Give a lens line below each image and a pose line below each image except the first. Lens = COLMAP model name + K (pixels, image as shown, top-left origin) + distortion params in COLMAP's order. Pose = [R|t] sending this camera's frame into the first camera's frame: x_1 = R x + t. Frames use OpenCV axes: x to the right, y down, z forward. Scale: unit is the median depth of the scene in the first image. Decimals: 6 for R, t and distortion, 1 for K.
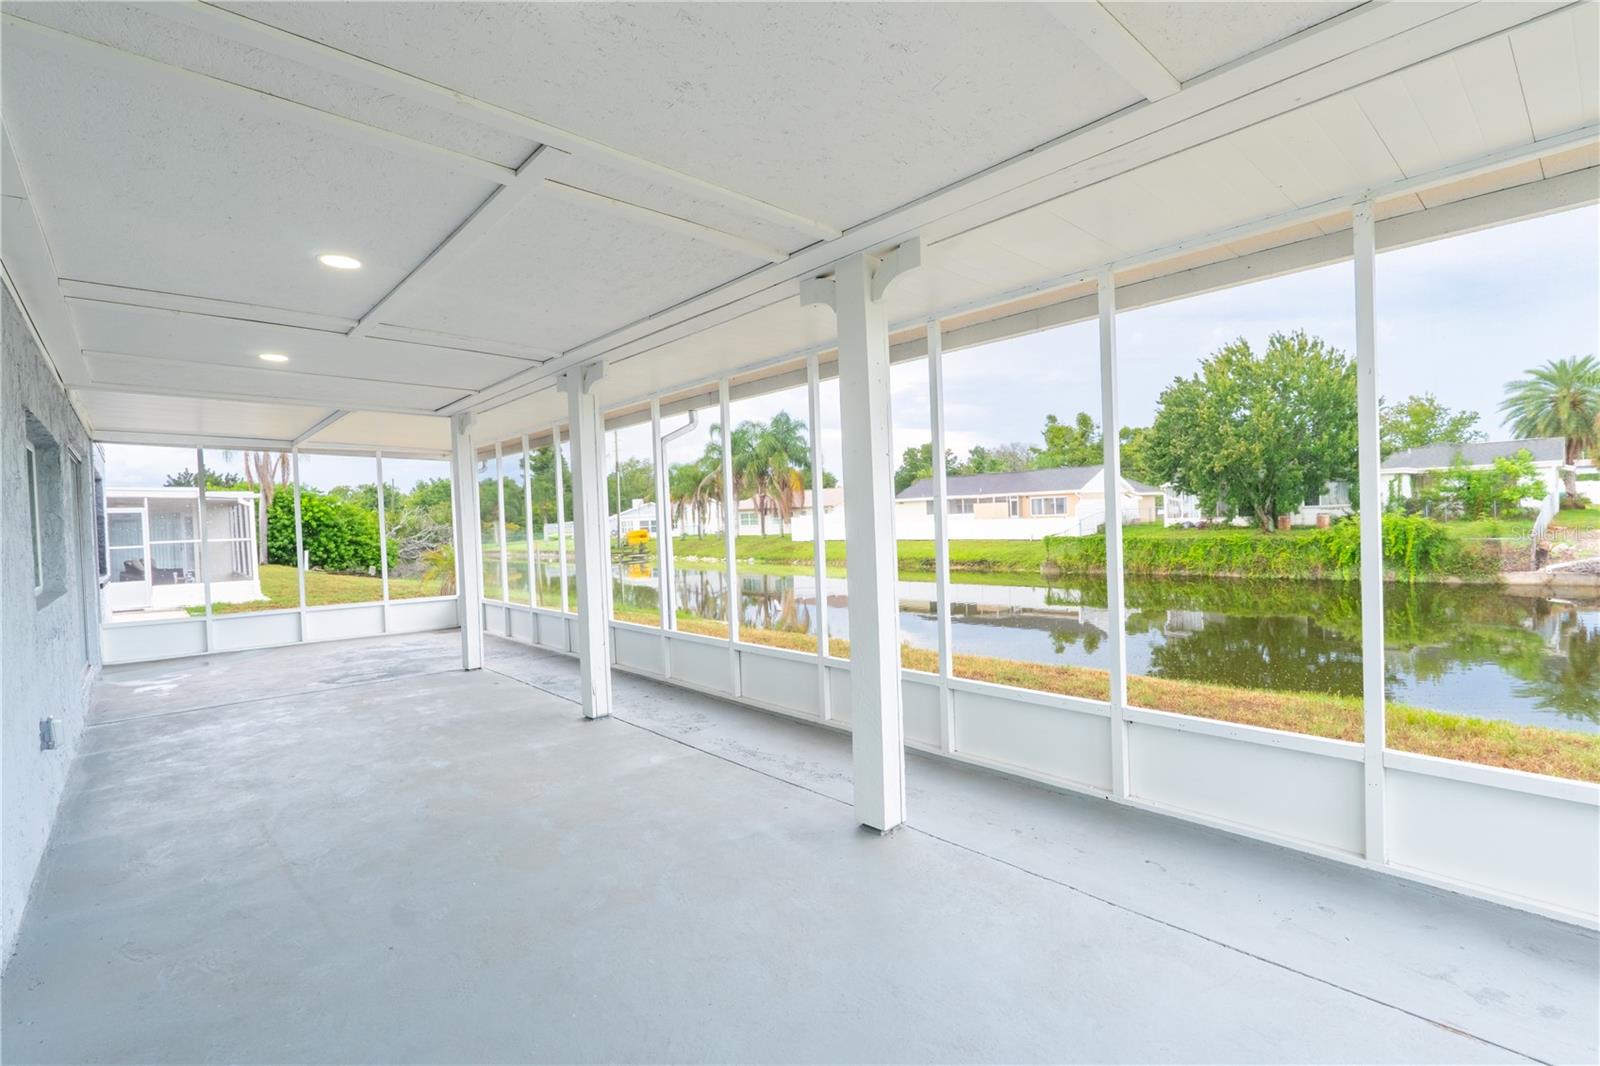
lens RADIAL K [[731.7, 0, 800.0], [0, 731.7, 533.0], [0, 0, 1]] dist [0.000234, 0.000253]
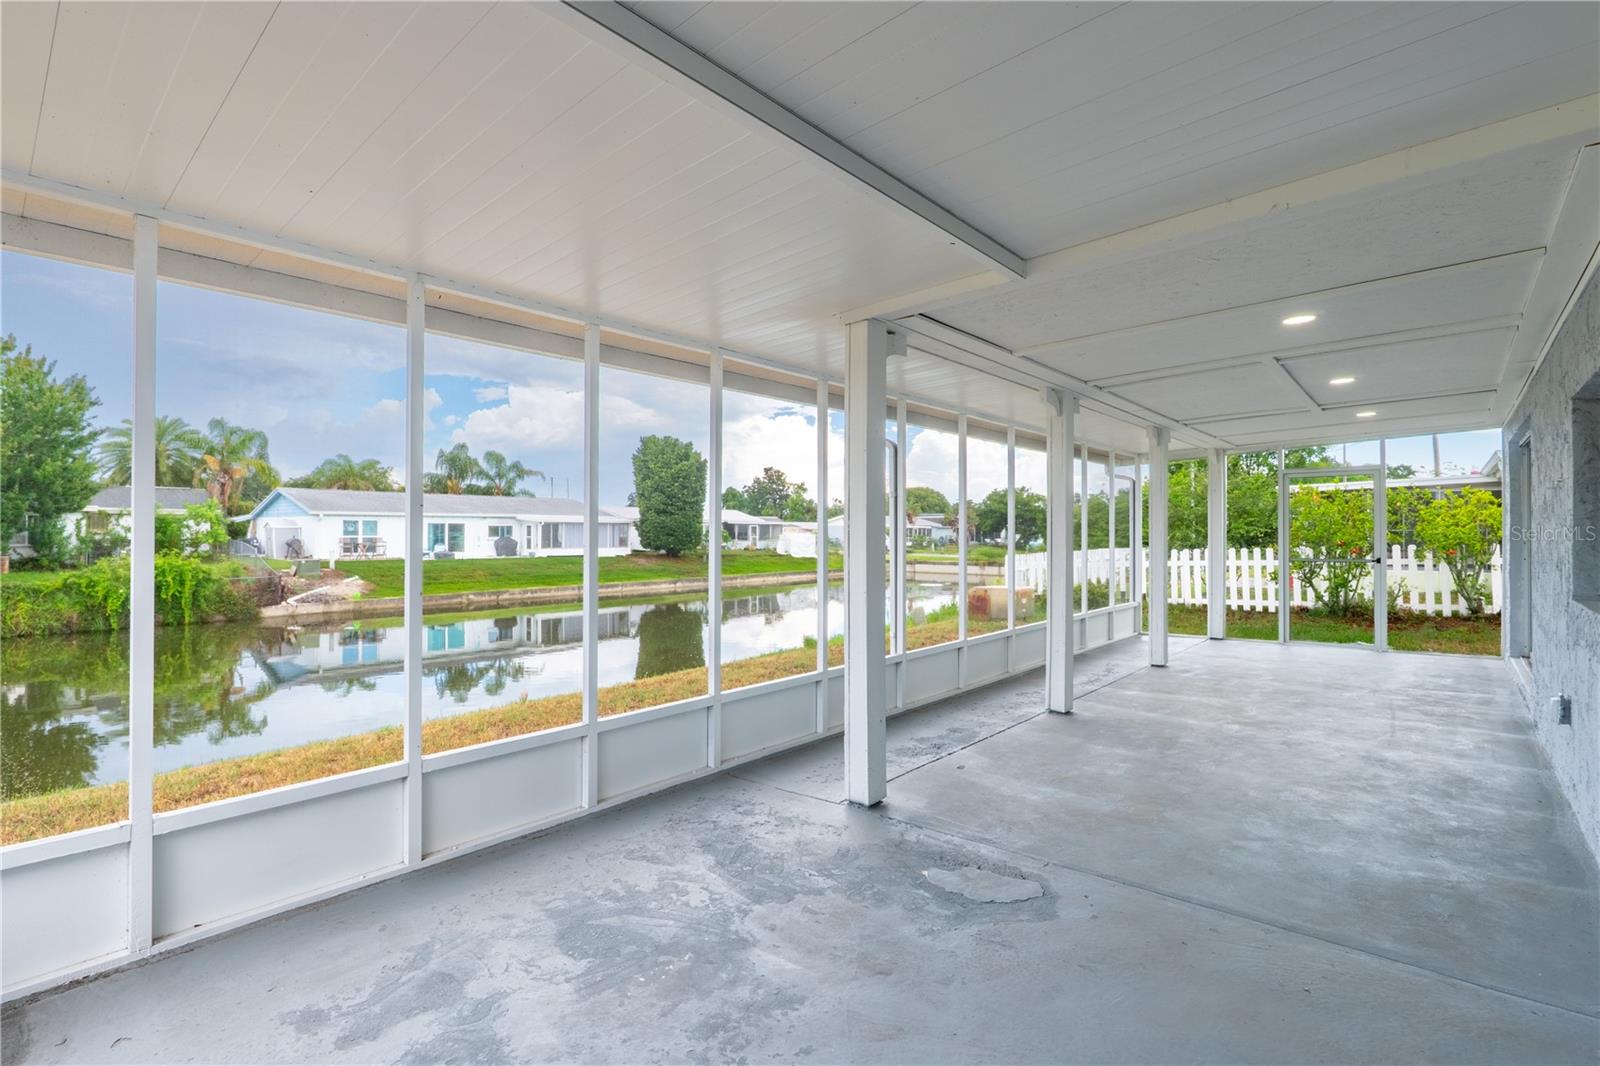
lens RADIAL K [[747.6, 0, 800.0], [0, 747.6, 533.0], [0, 0, 1]] dist [-0.010483, -0.000081]
pose [[-0.106631, 0.039180, 0.993526, -0.608290], [0.025964, 0.998992, -0.036609, 0.007306], [-0.993960, 0.021892, -0.107541, 0.683011]]
